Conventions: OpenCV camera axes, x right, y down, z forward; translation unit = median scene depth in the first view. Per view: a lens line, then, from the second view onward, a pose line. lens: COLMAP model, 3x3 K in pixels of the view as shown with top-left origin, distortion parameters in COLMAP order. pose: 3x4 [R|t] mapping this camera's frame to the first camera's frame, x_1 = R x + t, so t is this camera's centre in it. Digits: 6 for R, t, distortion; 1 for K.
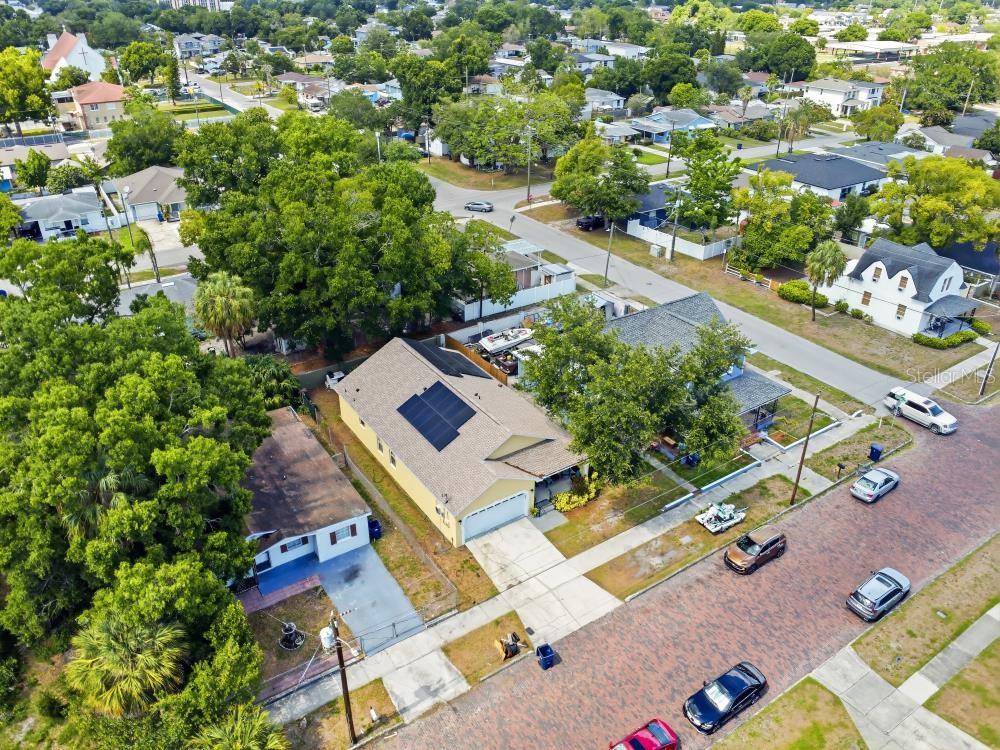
lens RADIAL K [[732.3, 0, 500.0], [0, 732.3, 375.0], [0, 0, 1]] dist [-0.017224, -0.006448]
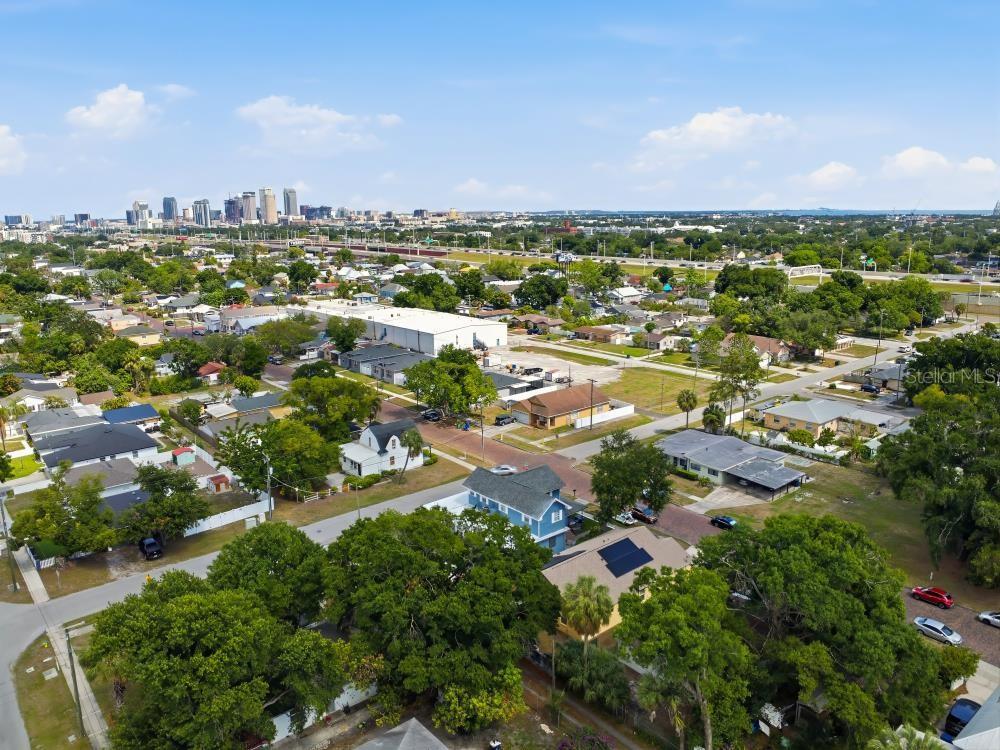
lens RADIAL K [[732.3, 0, 500.0], [0, 732.3, 375.0], [0, 0, 1]] dist [-0.017224, -0.006448]
pose [[-0.113151, -0.227458, 0.967192, -1.124982], [0.492619, 0.832529, 0.253420, -0.606138], [-0.862858, 0.505131, 0.017849, 0.750800]]
